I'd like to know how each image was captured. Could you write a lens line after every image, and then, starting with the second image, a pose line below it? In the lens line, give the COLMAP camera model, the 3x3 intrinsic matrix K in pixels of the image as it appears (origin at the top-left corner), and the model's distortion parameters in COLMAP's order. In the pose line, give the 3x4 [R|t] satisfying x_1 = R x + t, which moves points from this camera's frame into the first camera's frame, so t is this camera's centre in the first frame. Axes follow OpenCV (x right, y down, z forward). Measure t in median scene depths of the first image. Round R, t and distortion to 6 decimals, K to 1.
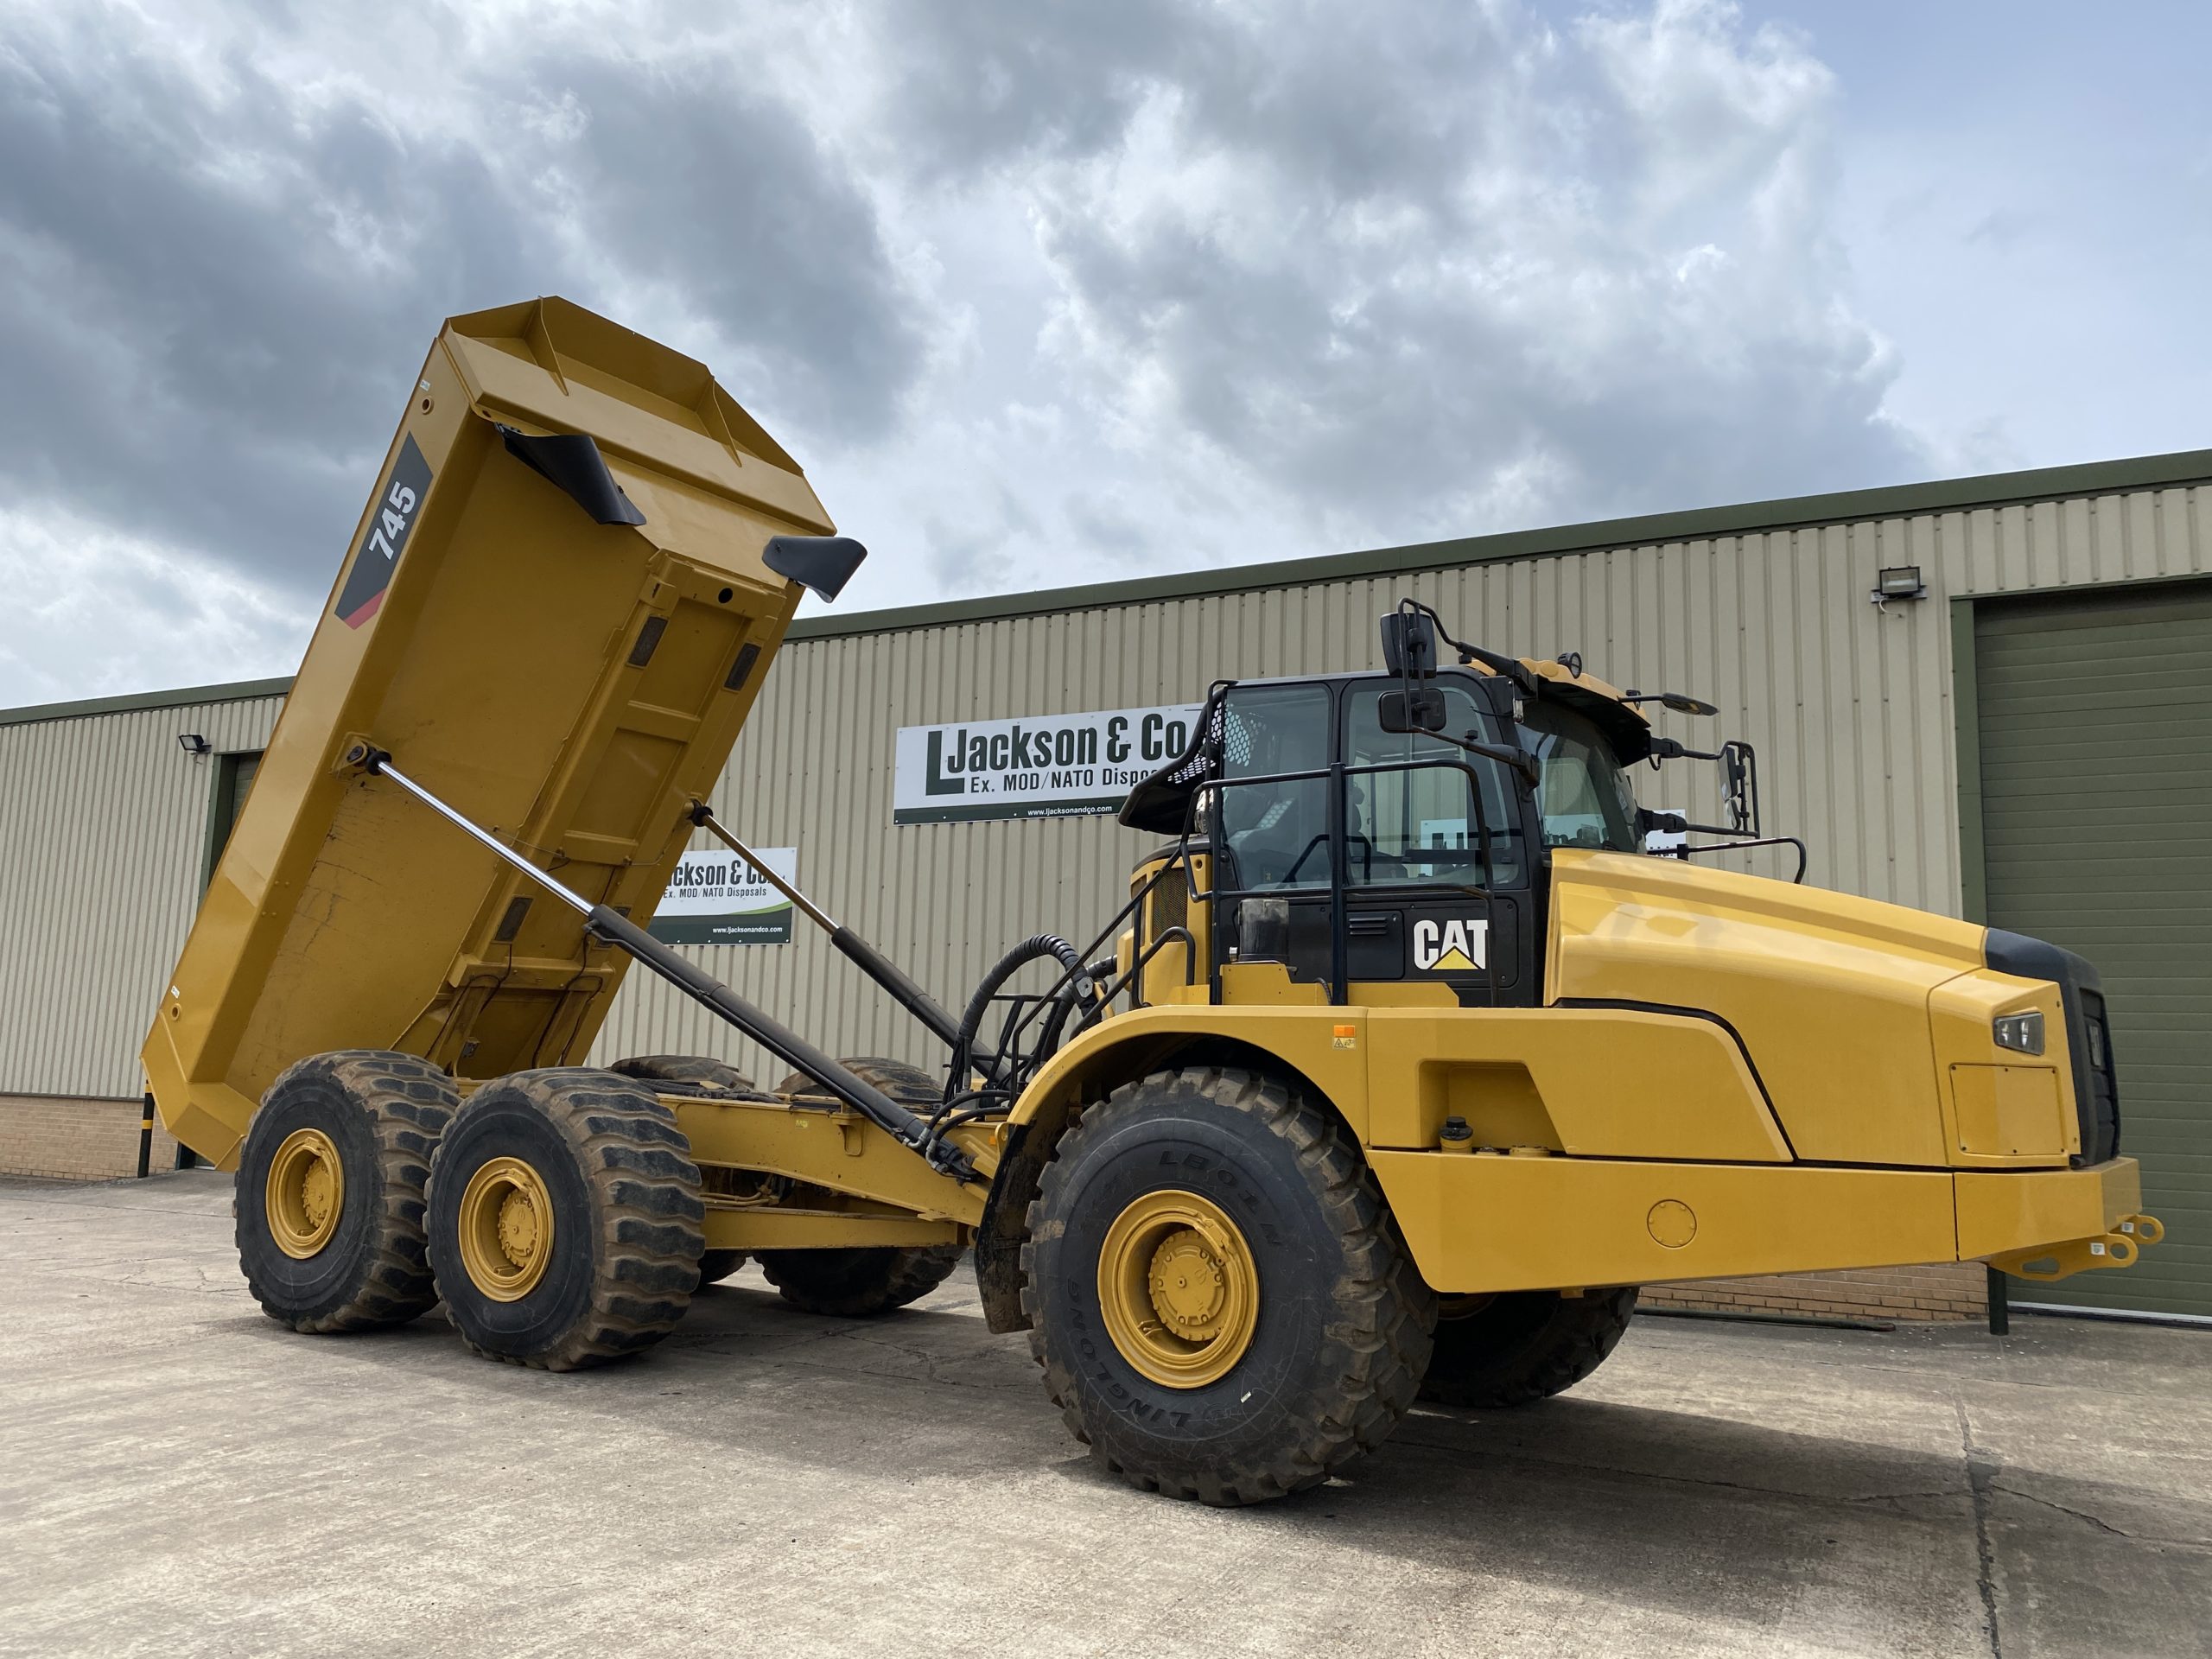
lens RADIAL K [[1673.6, 0, 1101.2], [0, 1673.6, 829.0], [0, 0, 1]] dist [0.039640, -0.036949]
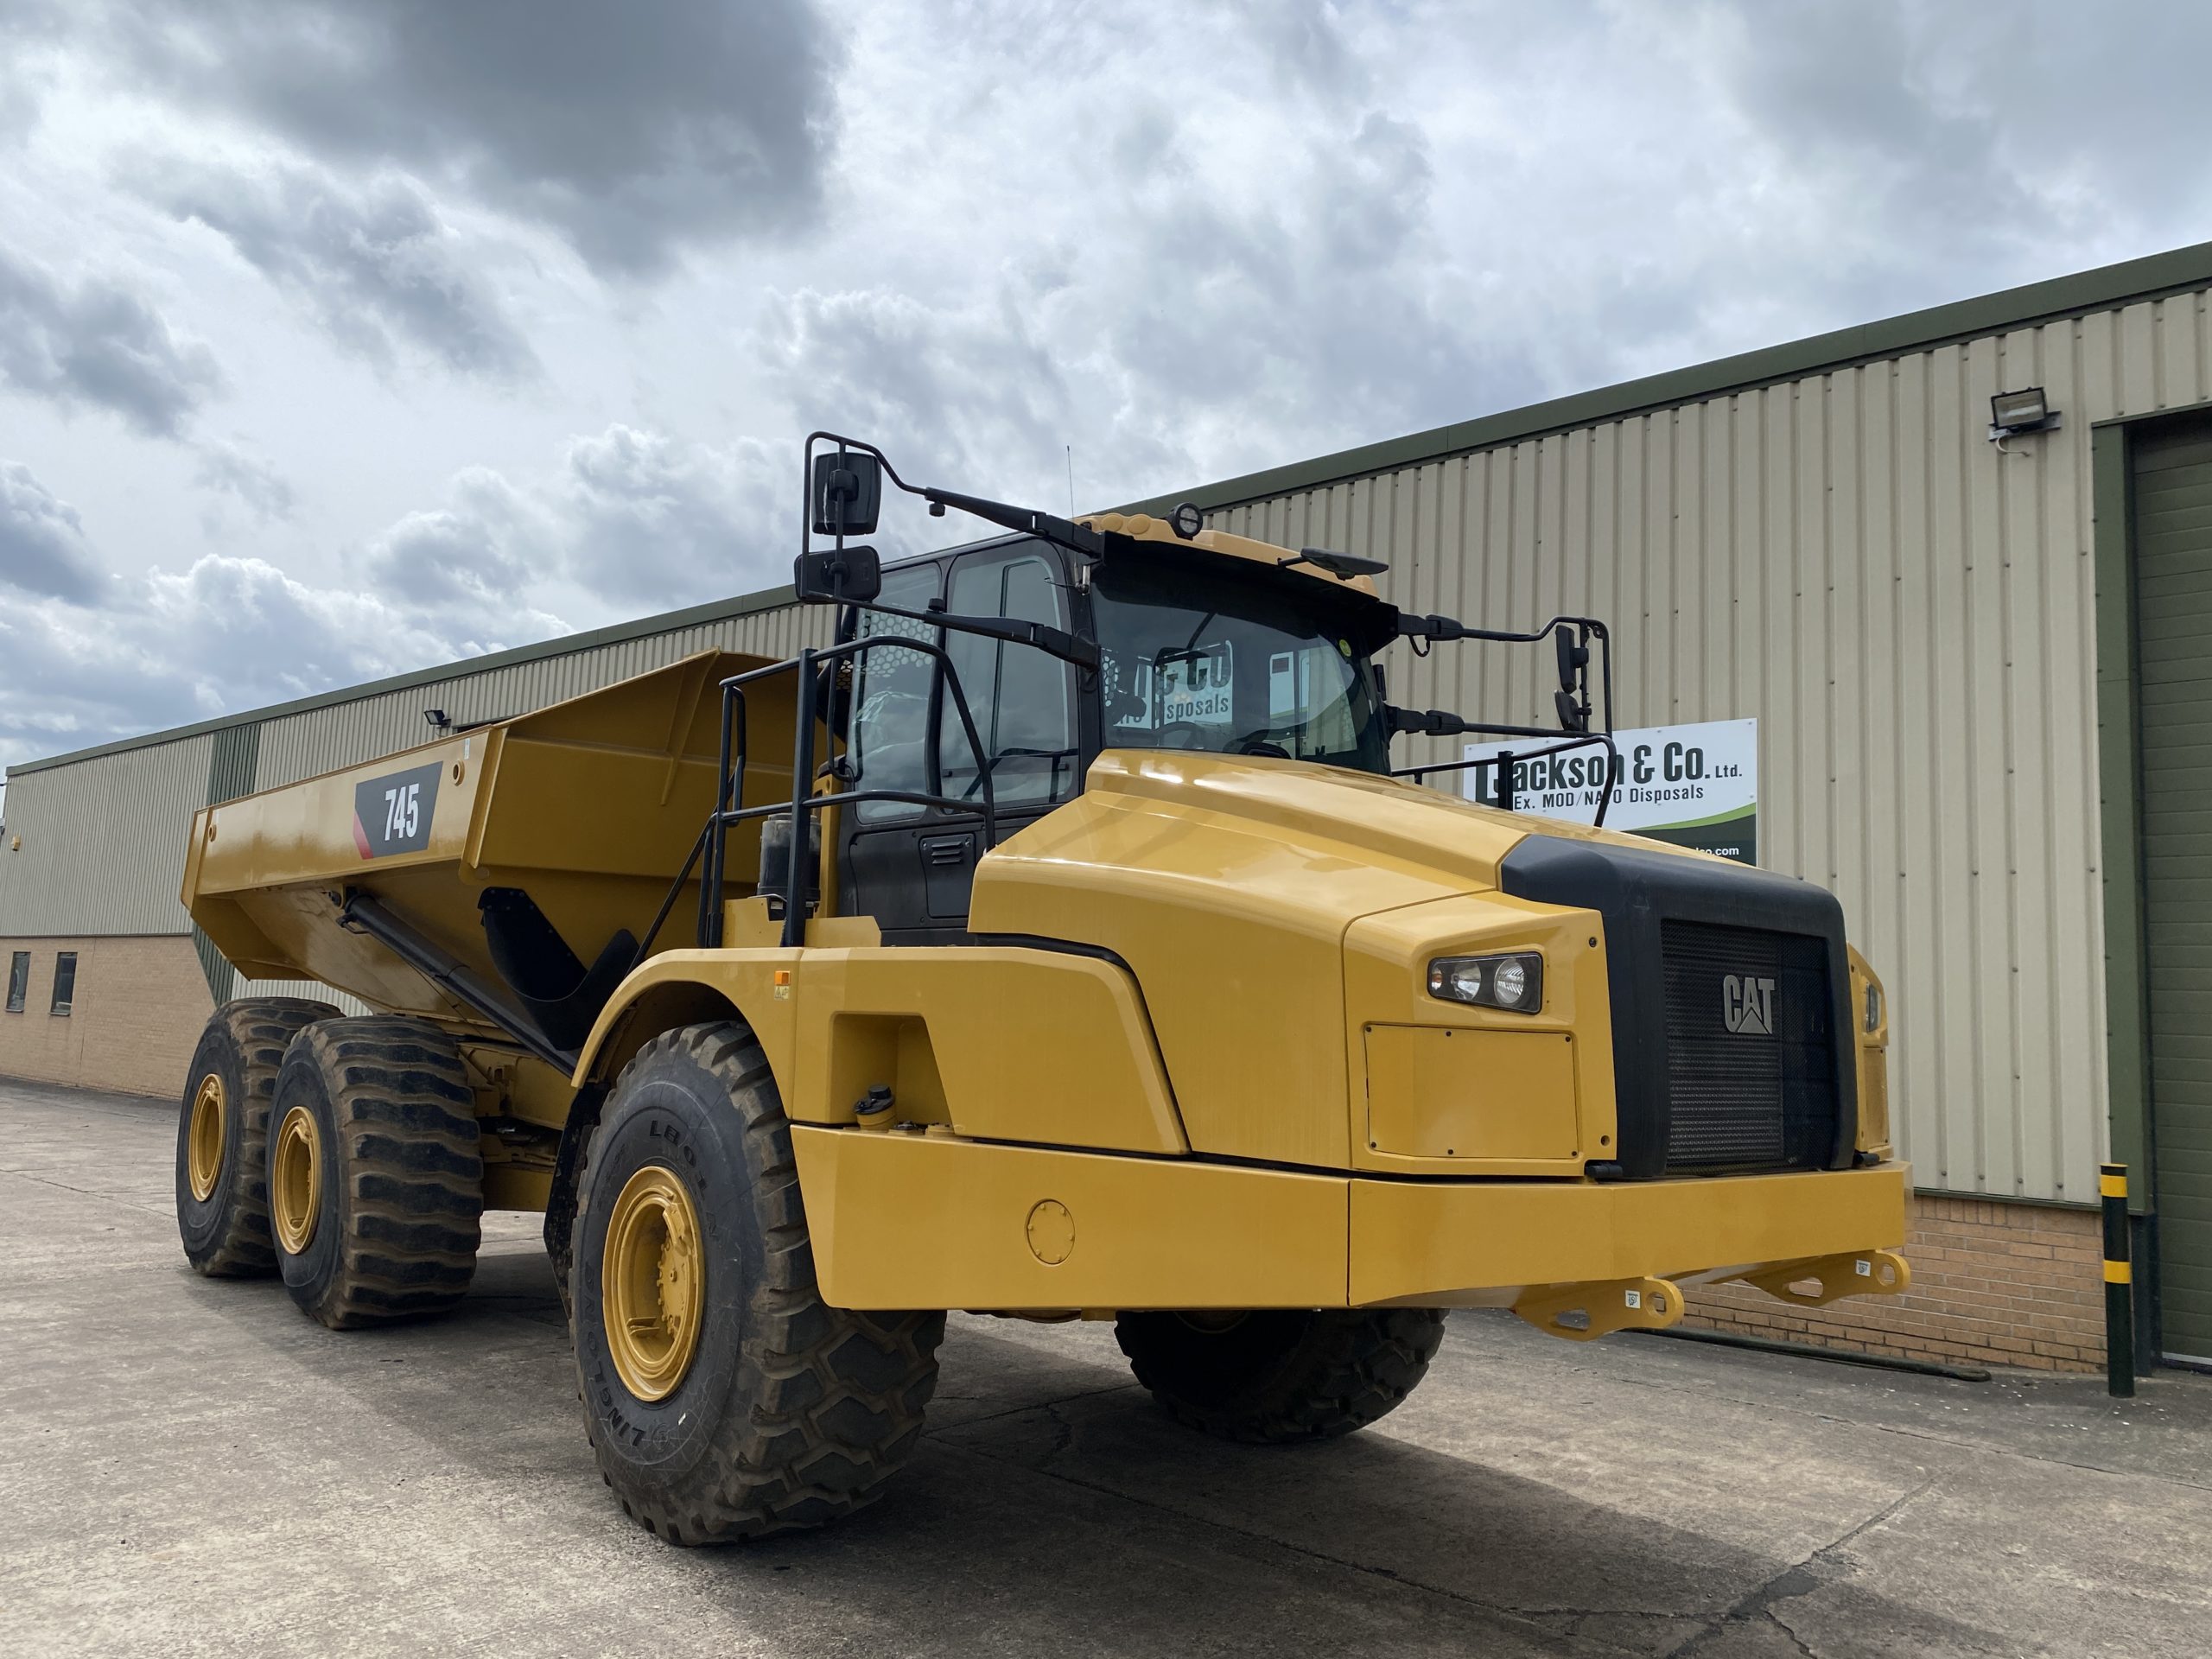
lens RADIAL K [[1680.5, 0, 1106.0], [0, 1680.5, 829.5], [0, 0, 1]] dist [0.027940, -0.026215]
pose [[0.961017, -0.017749, -0.275918, 0.345552], [0.023613, 0.999560, 0.017945, 0.024859], [0.275478, -0.023761, 0.961014, 0.173810]]
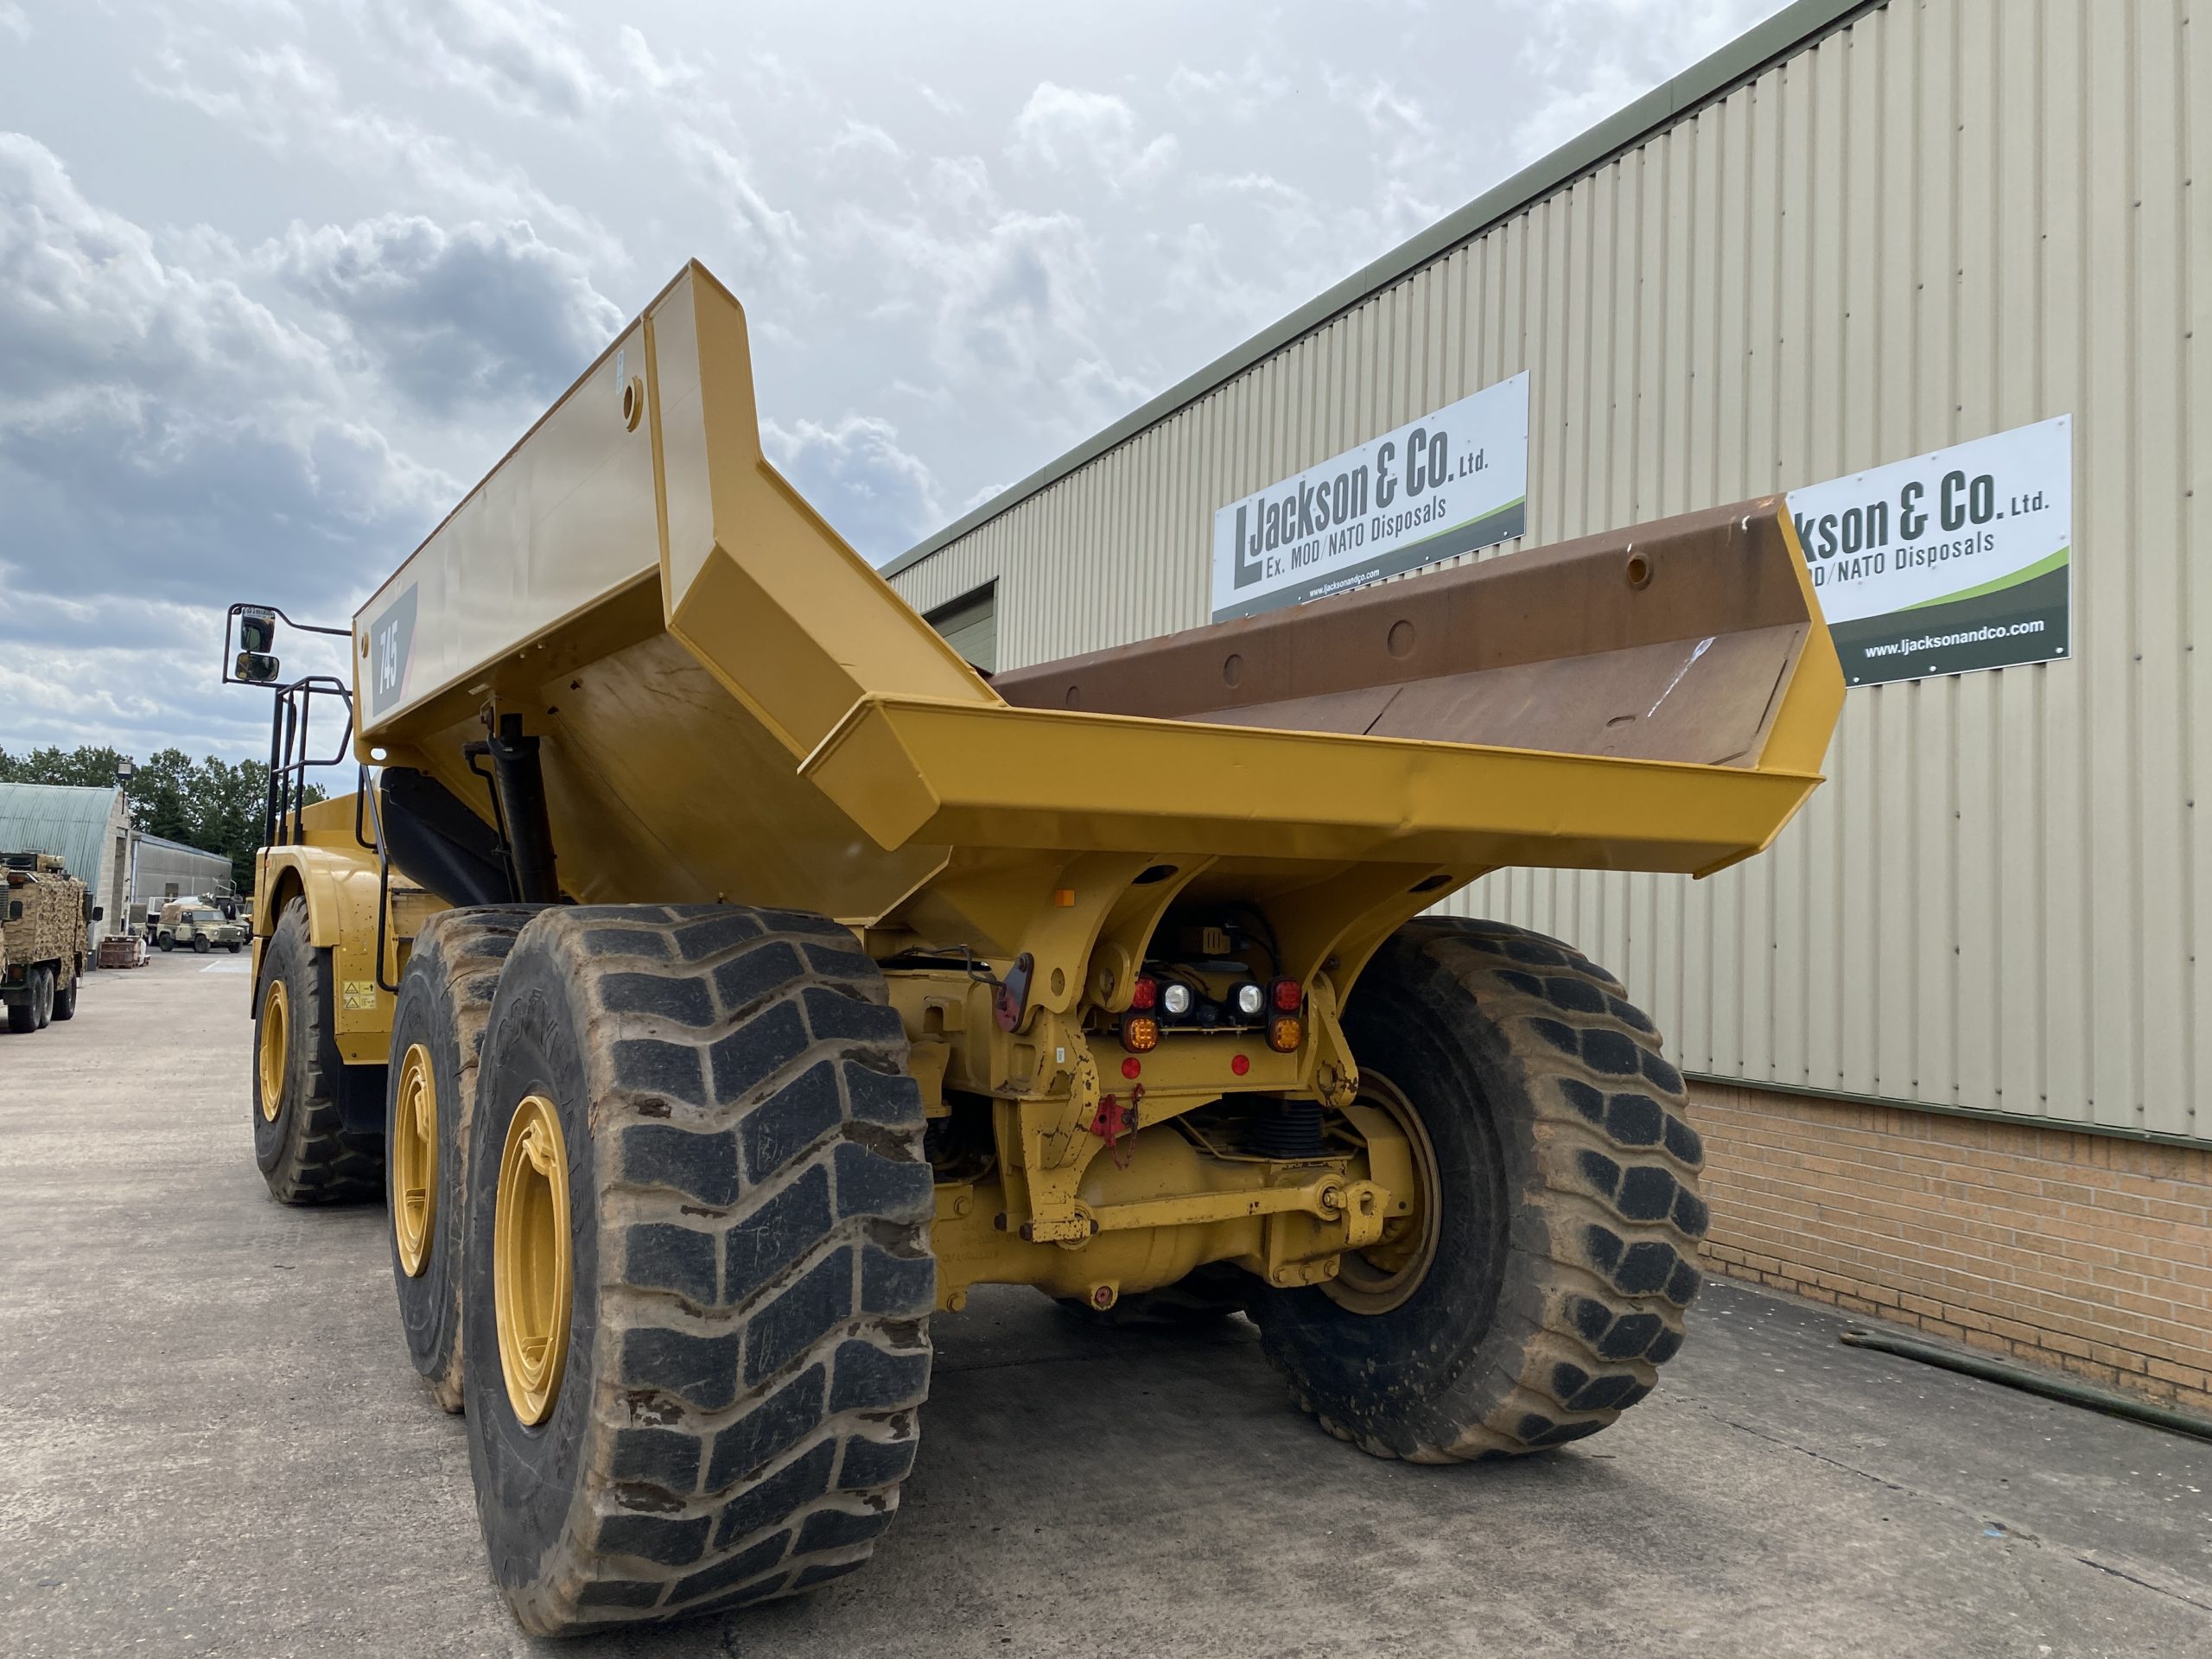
lens RADIAL K [[1680.5, 0, 1106.0], [0, 1680.5, 829.5], [0, 0, 1]] dist [0.027940, -0.026215]
pose [[0.767194, -0.034828, -0.640469, 0.572887], [0.082503, 0.995588, 0.044689, 0.085632], [0.636087, -0.087126, 0.766683, 0.520648]]
